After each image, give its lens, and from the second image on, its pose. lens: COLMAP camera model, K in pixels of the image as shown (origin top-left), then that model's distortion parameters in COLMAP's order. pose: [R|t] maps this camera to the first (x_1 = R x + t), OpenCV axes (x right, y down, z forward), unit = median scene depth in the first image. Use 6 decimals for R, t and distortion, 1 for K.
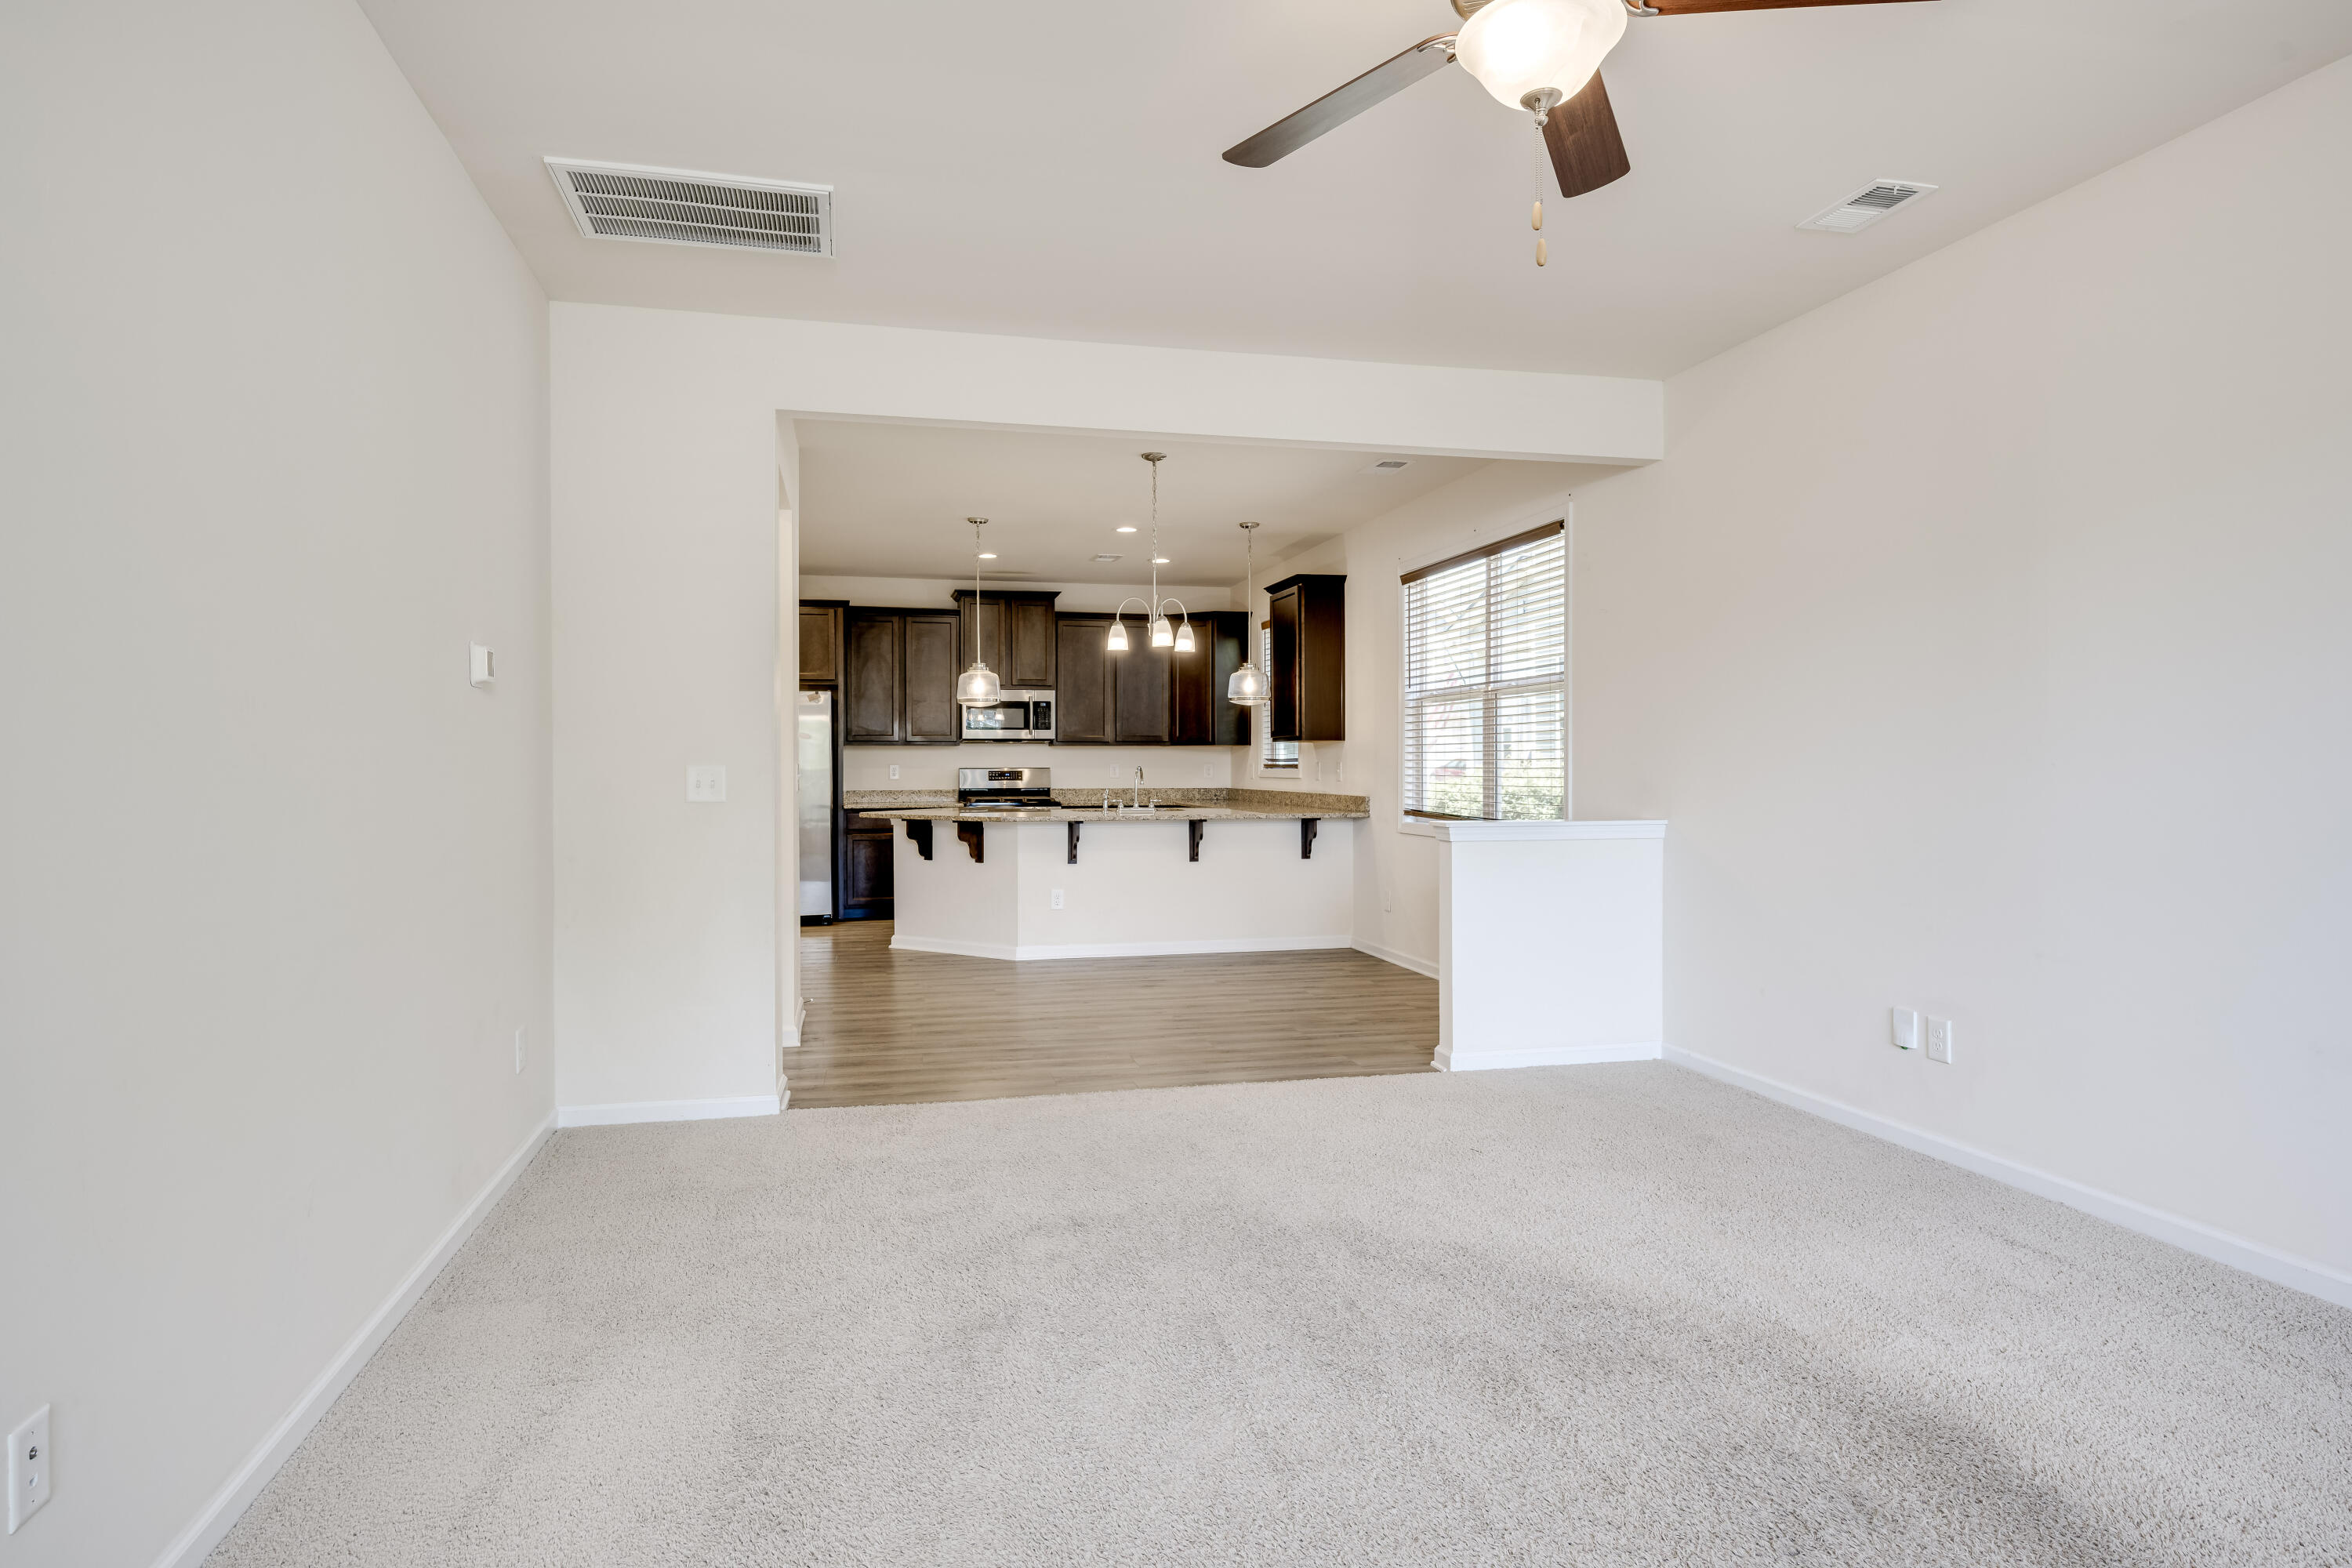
lens RADIAL K [[1334.4, 0, 1061.1], [0, 1334.4, 776.5], [0, 0, 1]] dist [-0.002460, 0.000660]
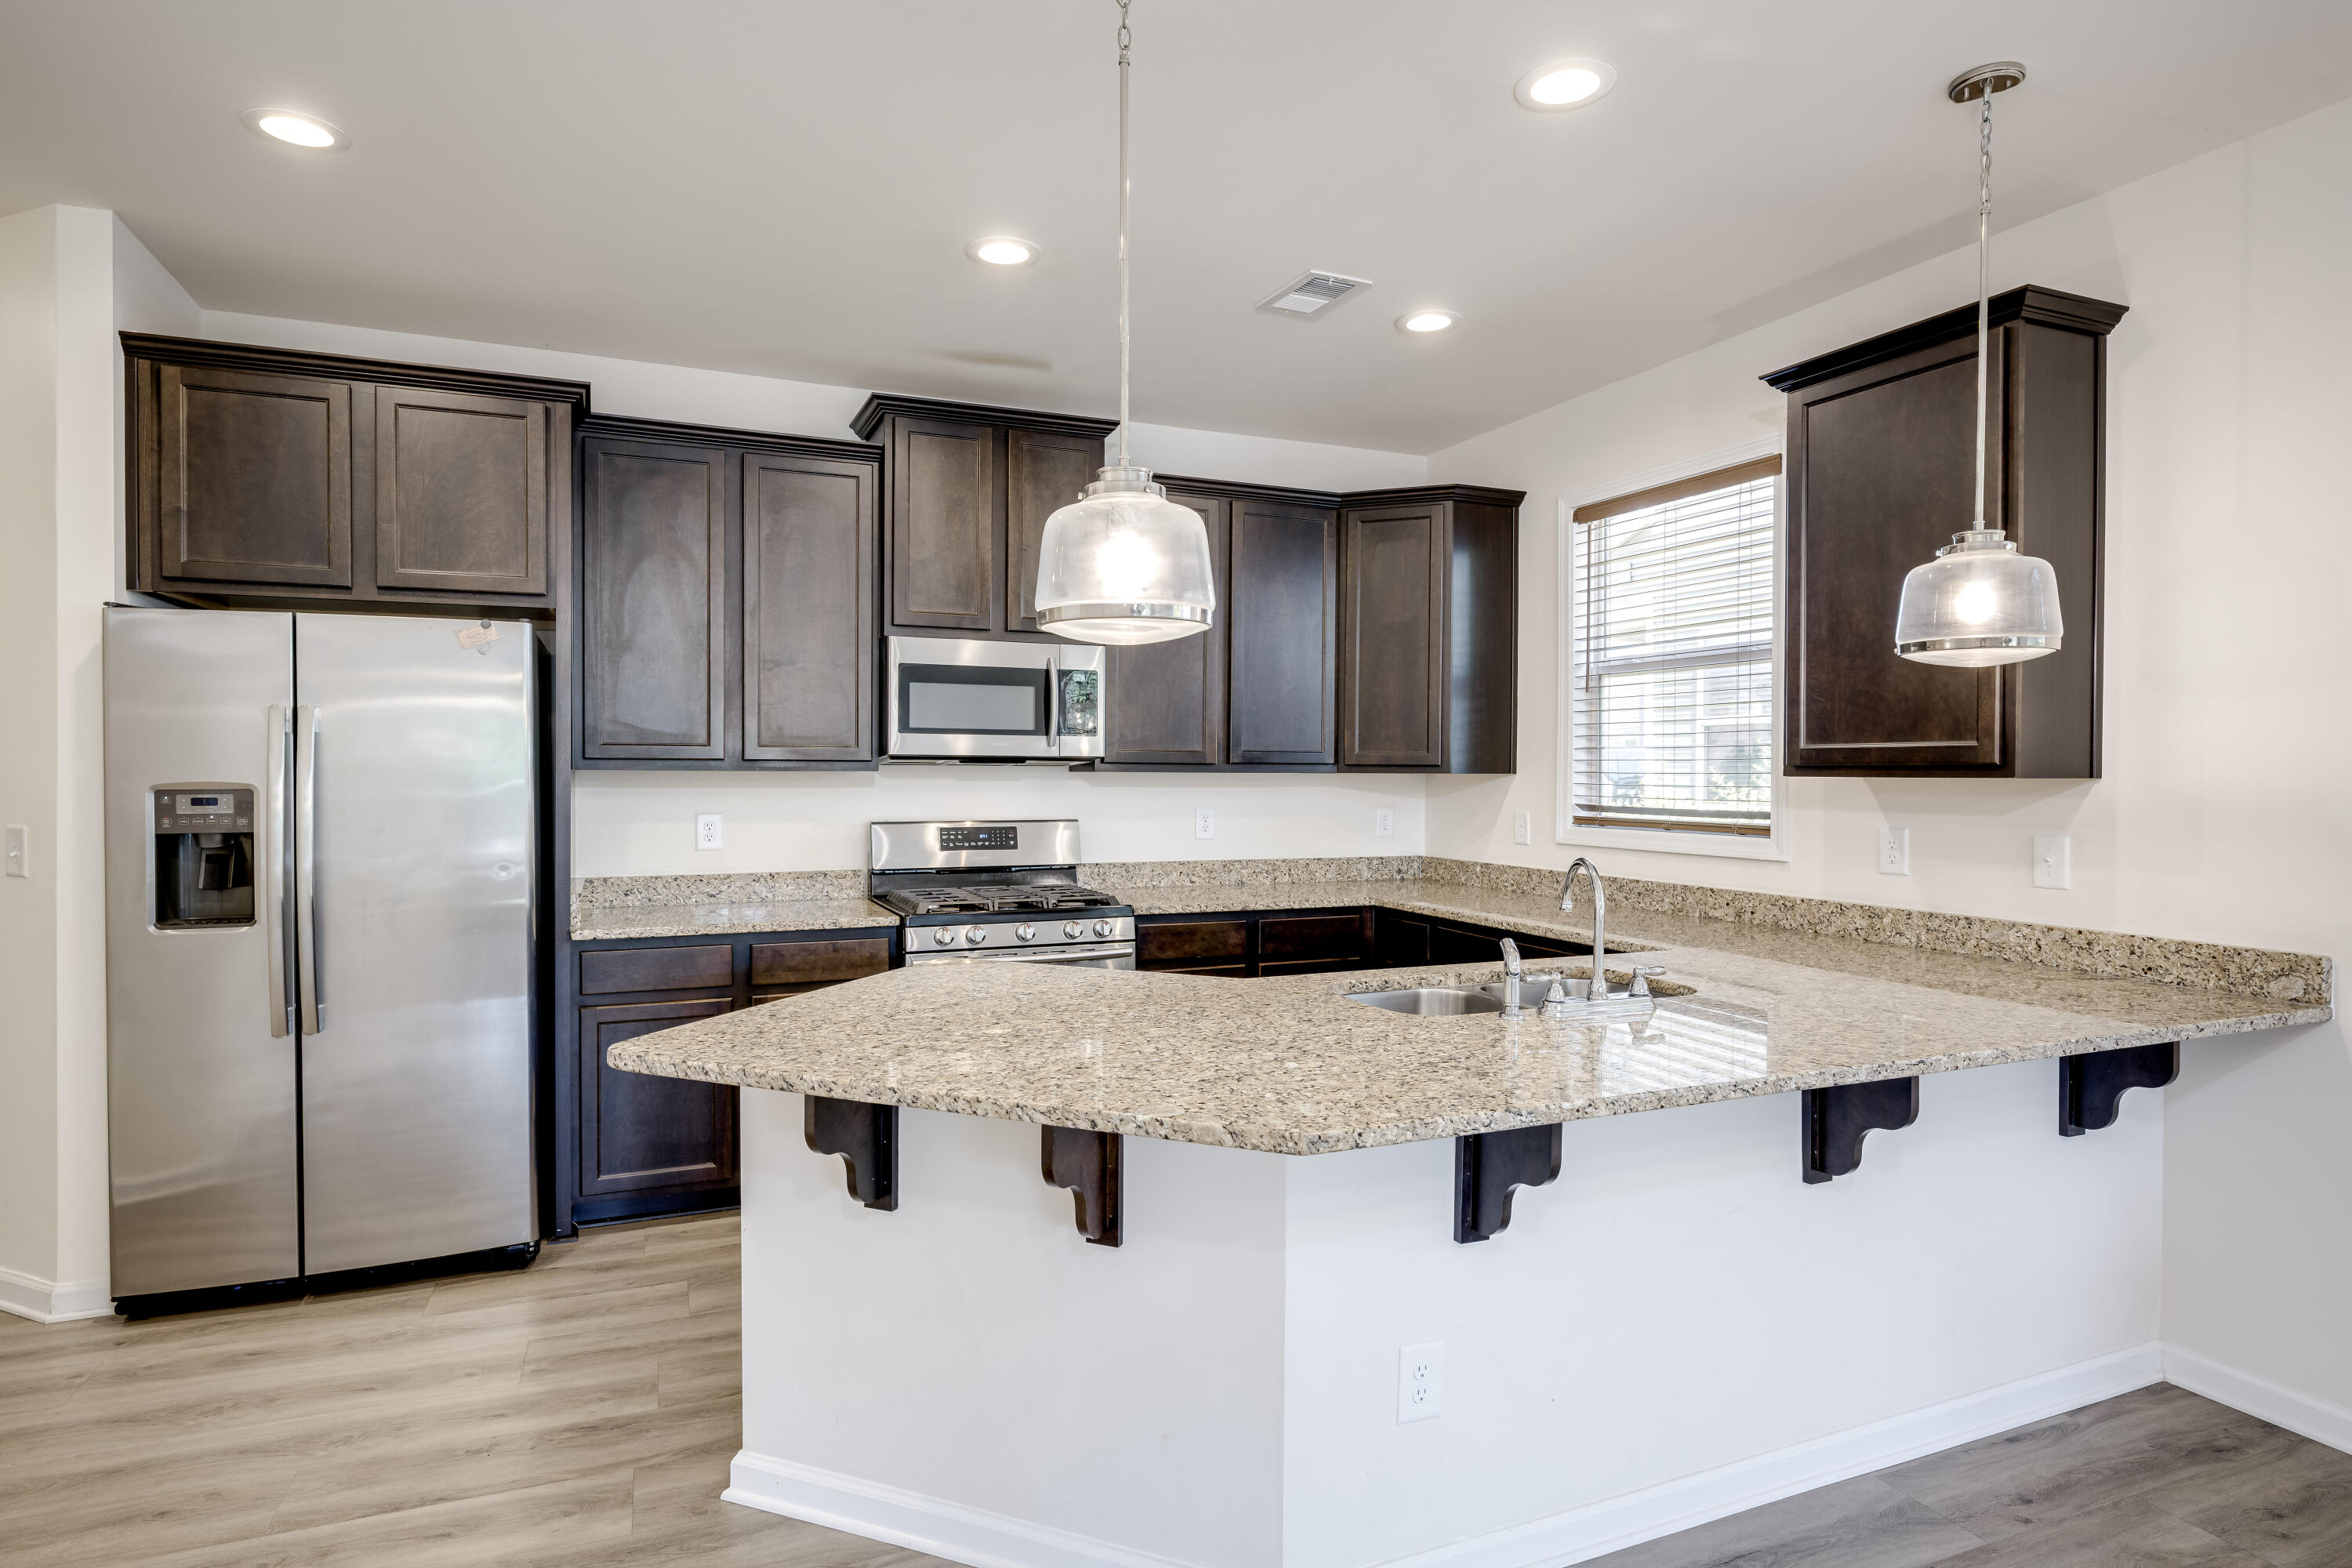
lens RADIAL K [[1215.7, 0, 1185.1], [0, 1215.7, 780.9], [0, 0, 1]] dist [-0.004090, 0.001280]
pose [[0.962058, 0.001768, 0.272838, -0.112059], [-0.002271, 0.999996, 0.001530, -0.026691], [-0.272835, -0.002092, 0.962059, 0.774425]]
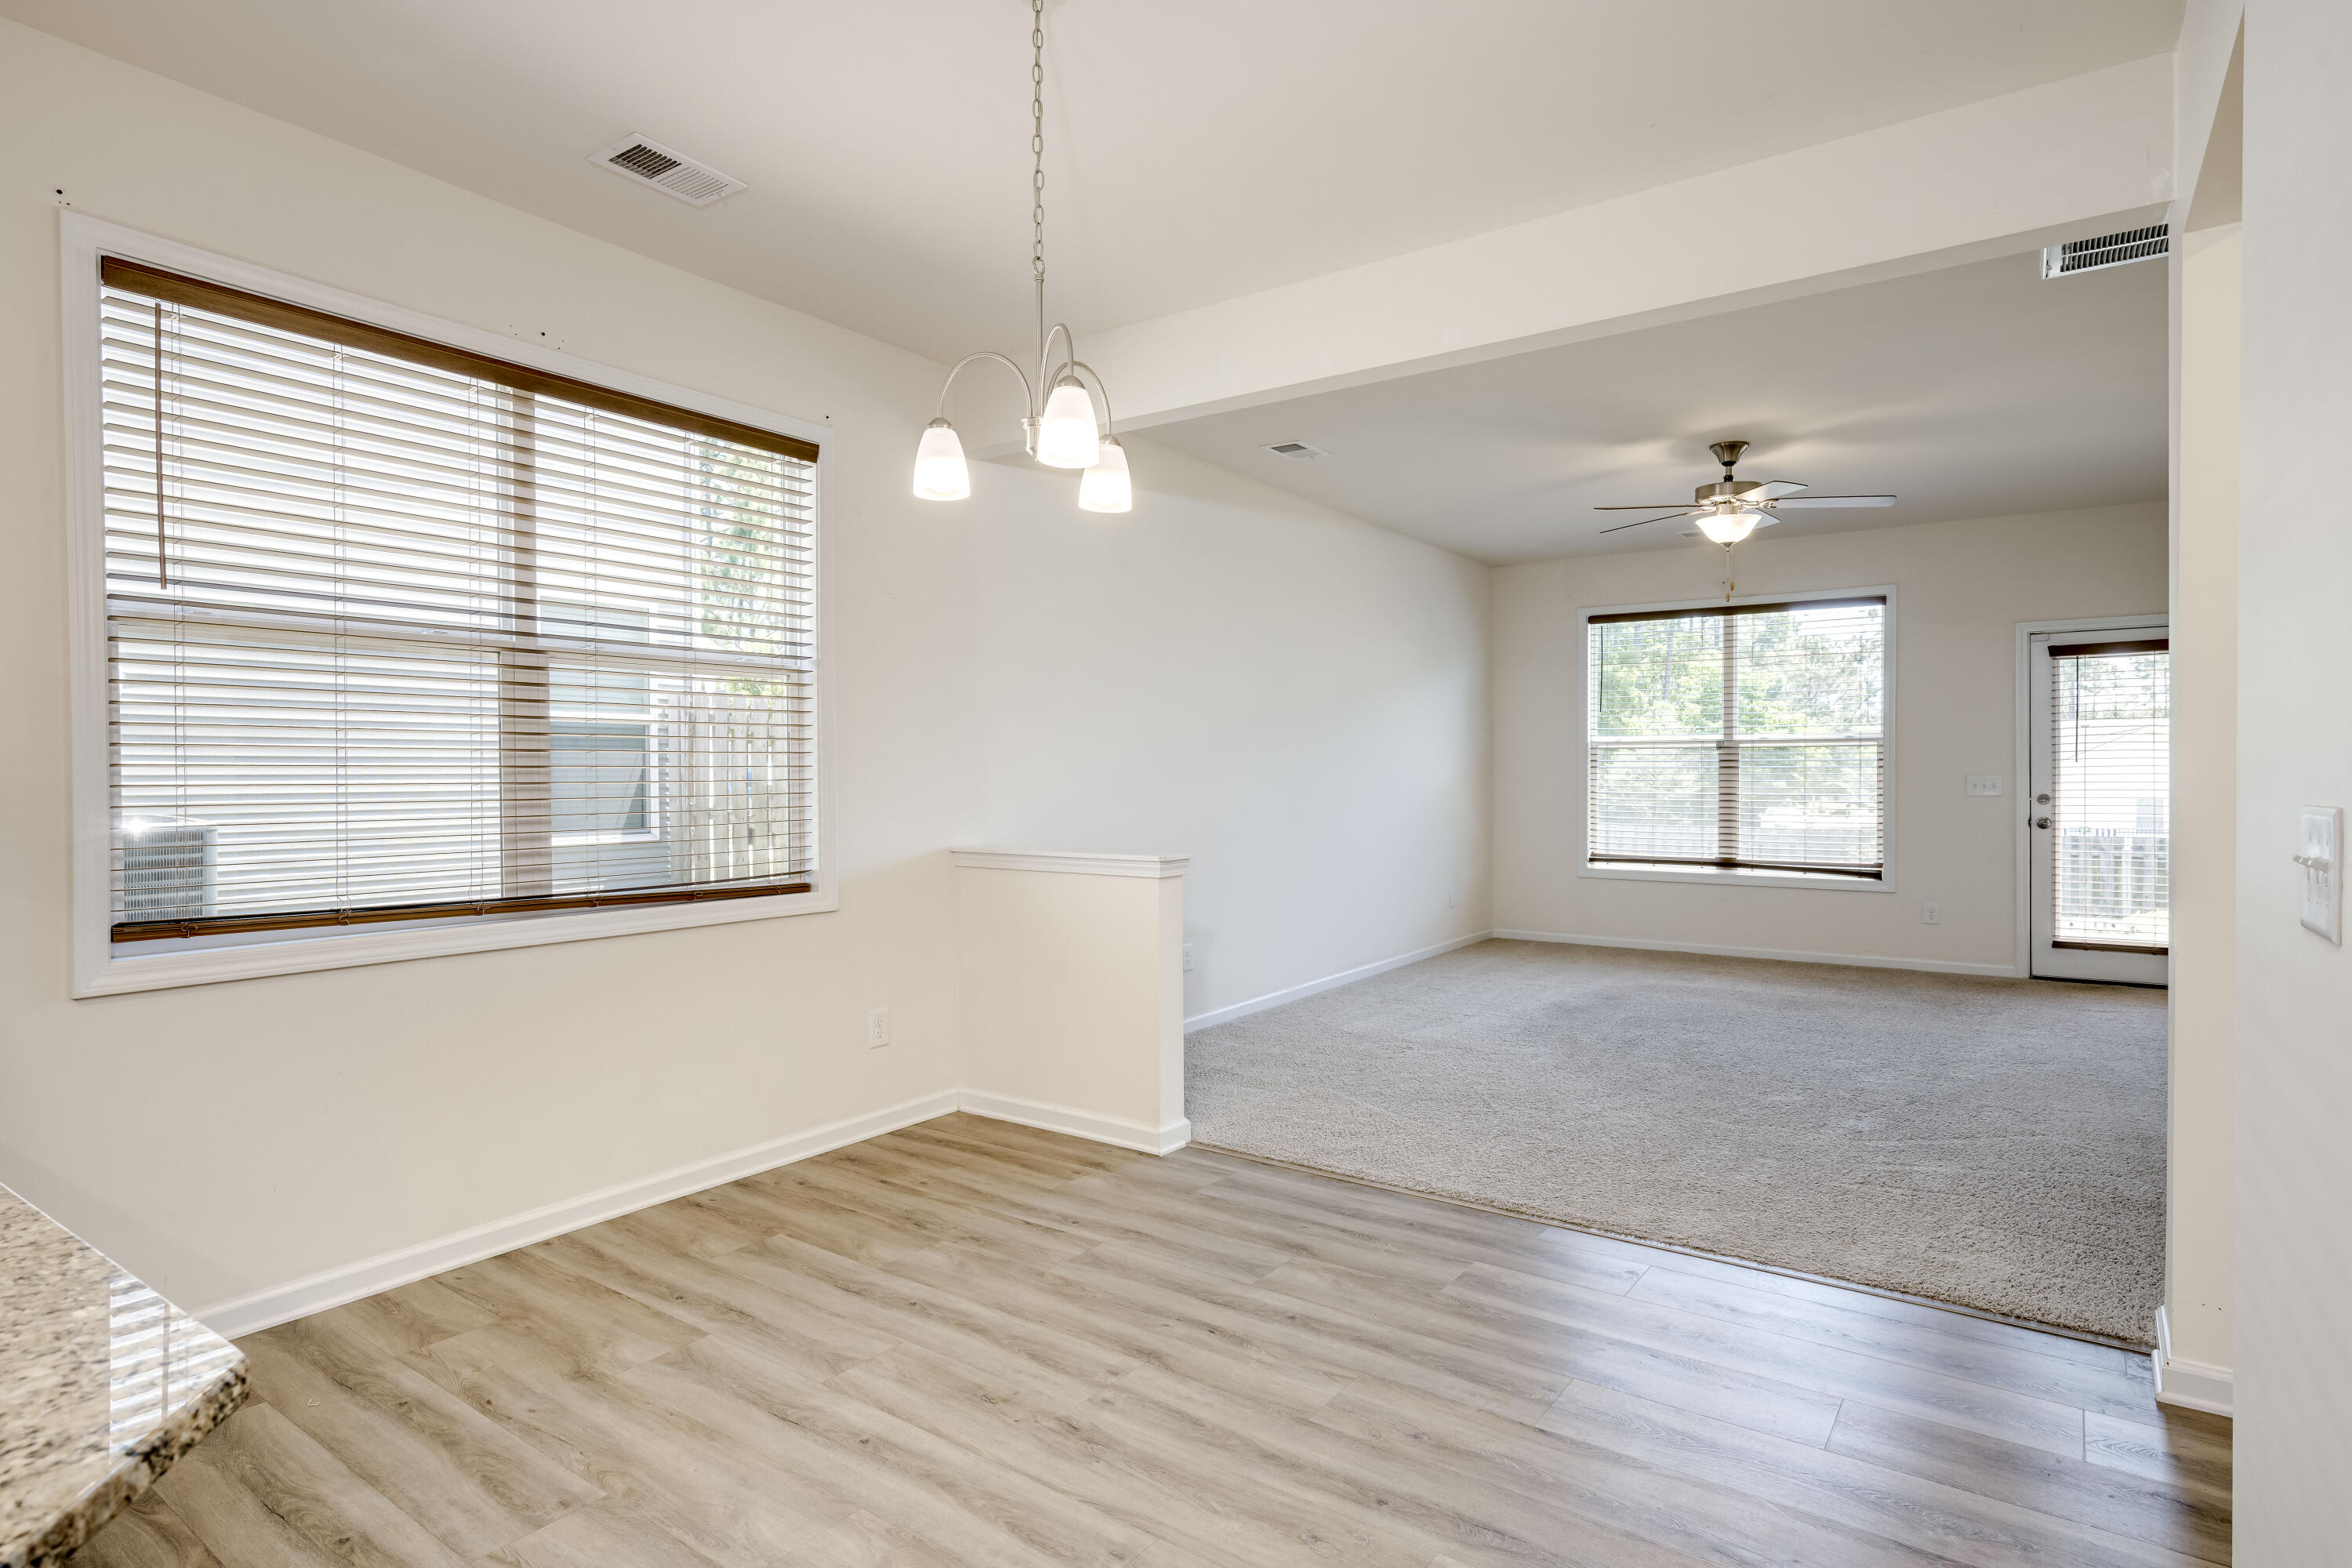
lens RADIAL K [[1215.7, 0, 1177.0], [0, 1215.7, 787.5], [0, 0, 1]] dist [-0.004090, 0.001280]
pose [[-0.718373, -0.006399, 0.695629, -0.151021], [0.010078, 0.999757, 0.019604, -0.014485], [-0.695586, 0.021094, -0.718133, 0.947096]]
